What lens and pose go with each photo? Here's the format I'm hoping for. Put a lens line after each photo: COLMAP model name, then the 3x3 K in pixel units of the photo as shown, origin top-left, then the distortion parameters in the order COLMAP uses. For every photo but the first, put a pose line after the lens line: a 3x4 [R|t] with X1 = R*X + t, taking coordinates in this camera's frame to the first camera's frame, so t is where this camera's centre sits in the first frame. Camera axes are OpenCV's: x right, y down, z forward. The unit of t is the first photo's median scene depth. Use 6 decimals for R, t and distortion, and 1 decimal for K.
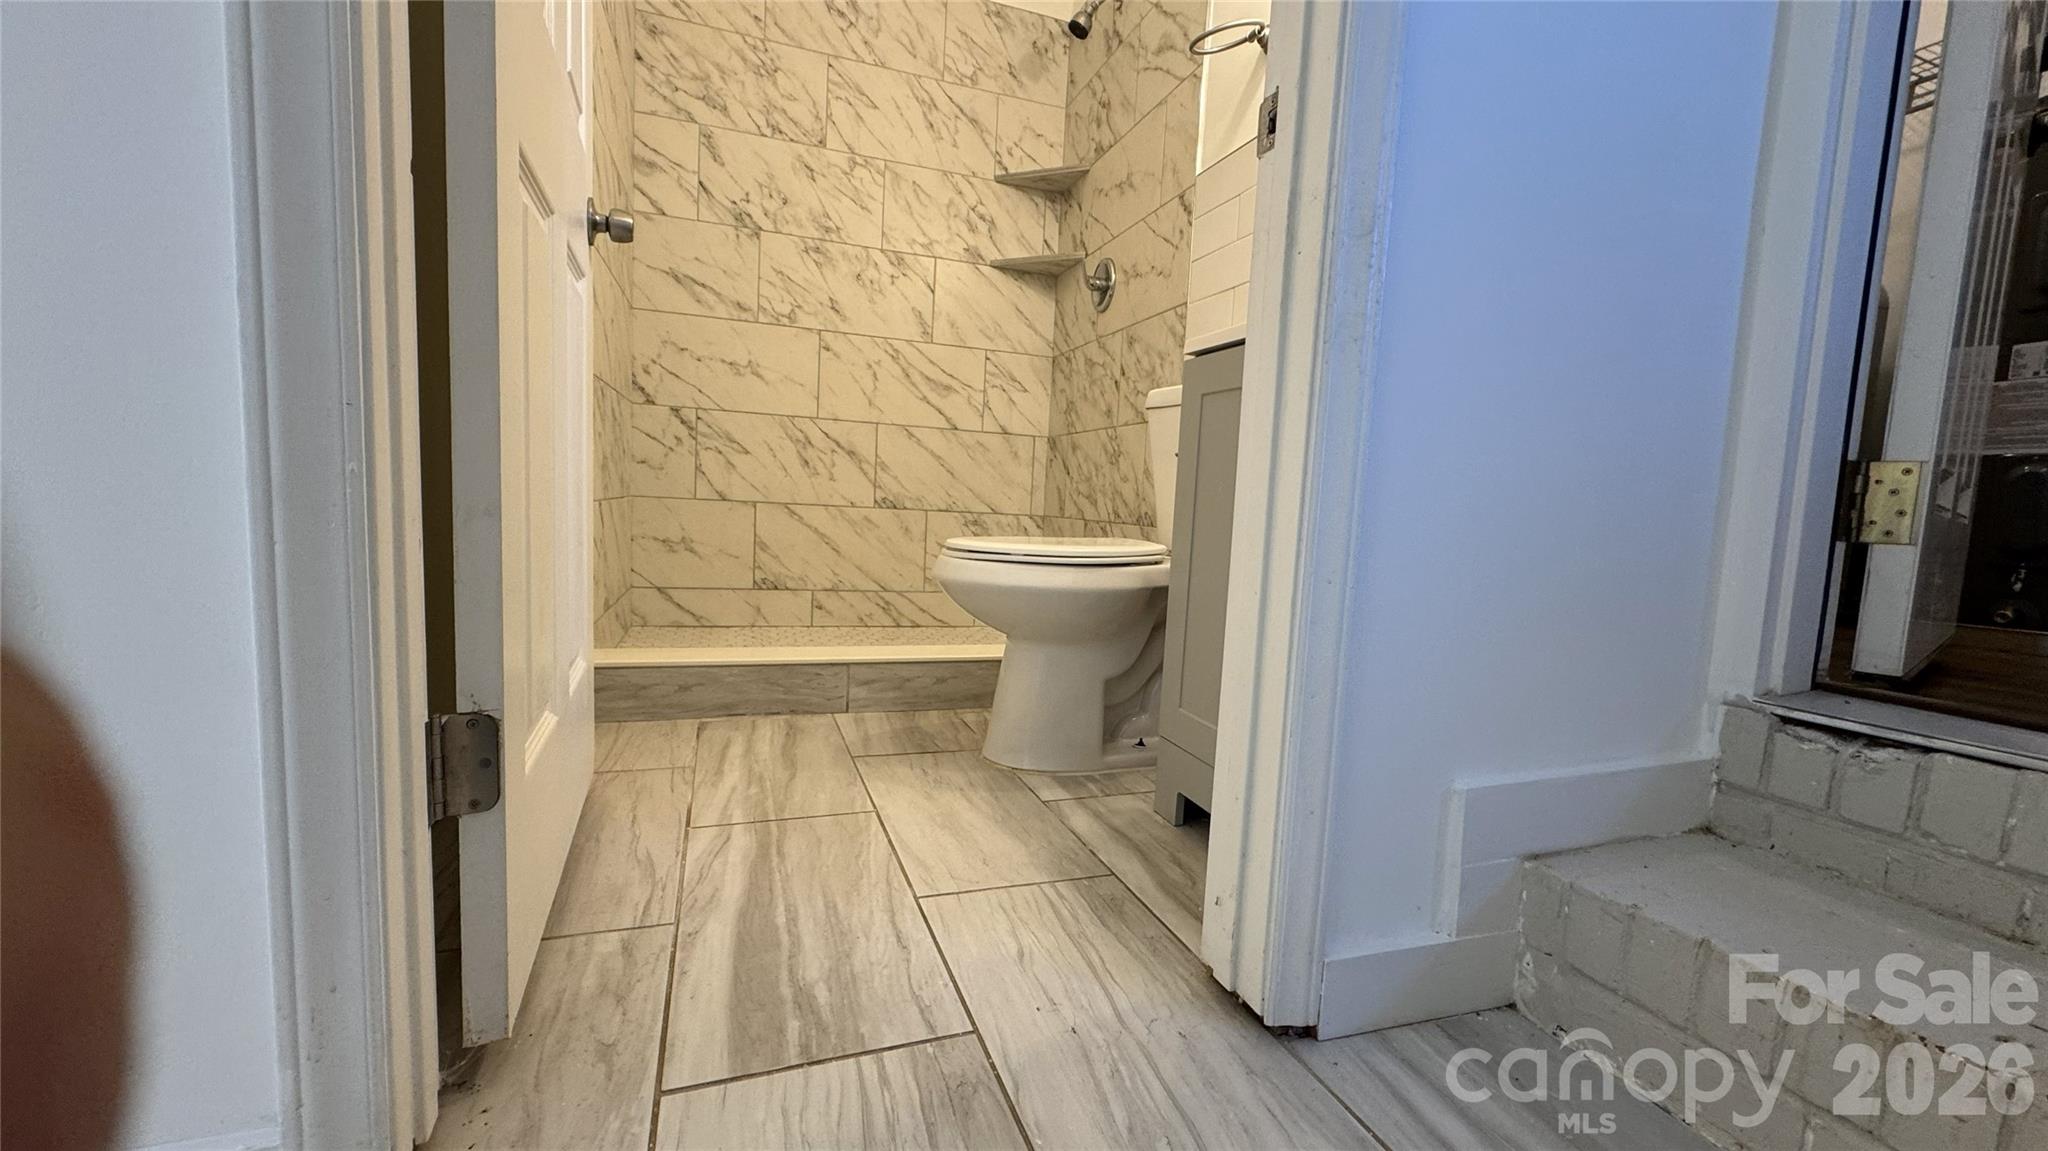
lens RADIAL K [[811.2, 0, 1021.2], [0, 811.2, 579.7], [0, 0, 1]] dist [-0.001304, -0.000066]
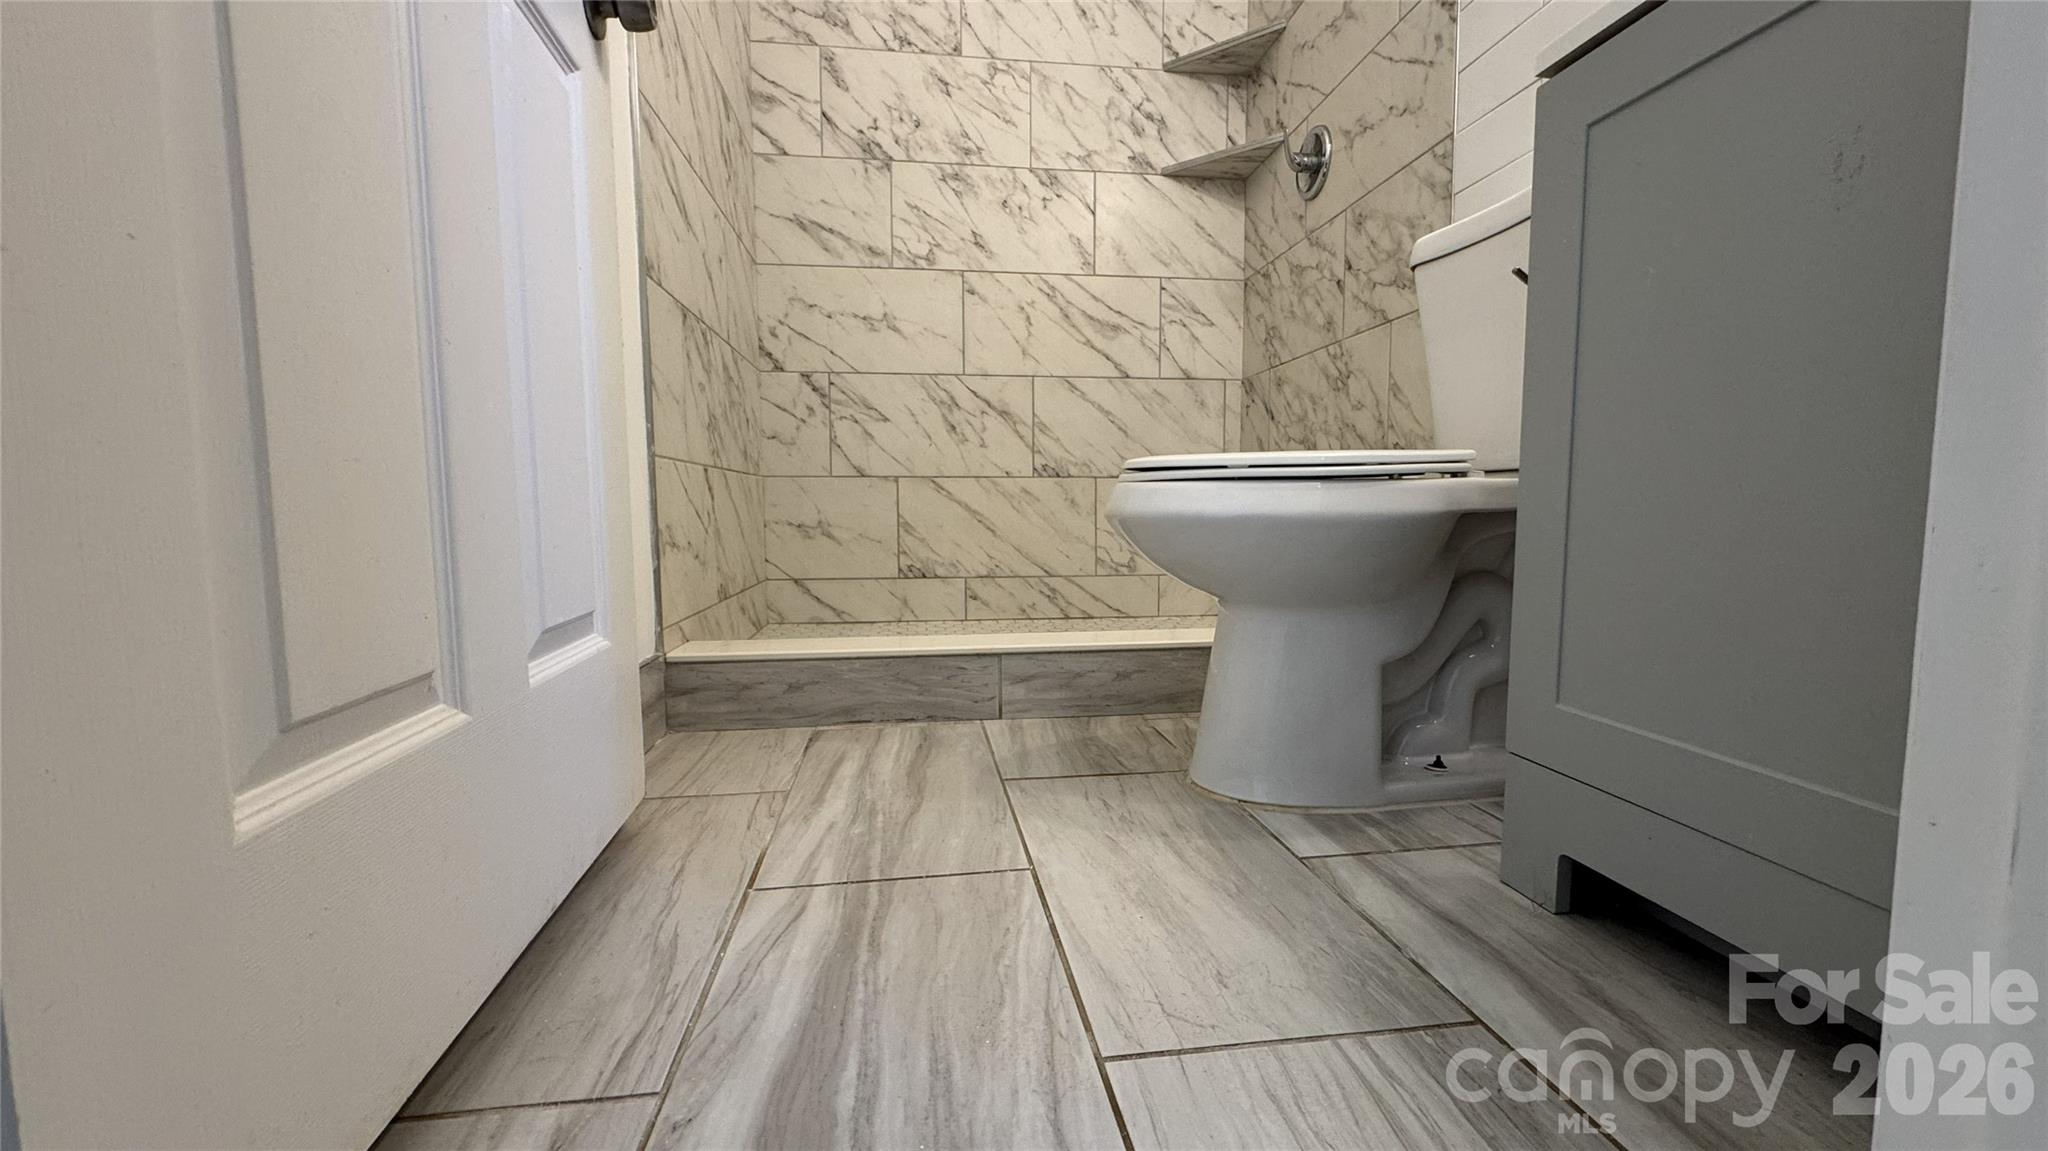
lens RADIAL K [[811.2, 0, 1021.2], [0, 811.2, 579.7], [0, 0, 1]] dist [-0.001304, -0.000066]
pose [[0.976989, -0.038928, -0.209706, -0.023464], [0.035548, 0.999171, -0.019864, 0.036895], [0.210306, 0.011953, 0.977563, 0.194220]]
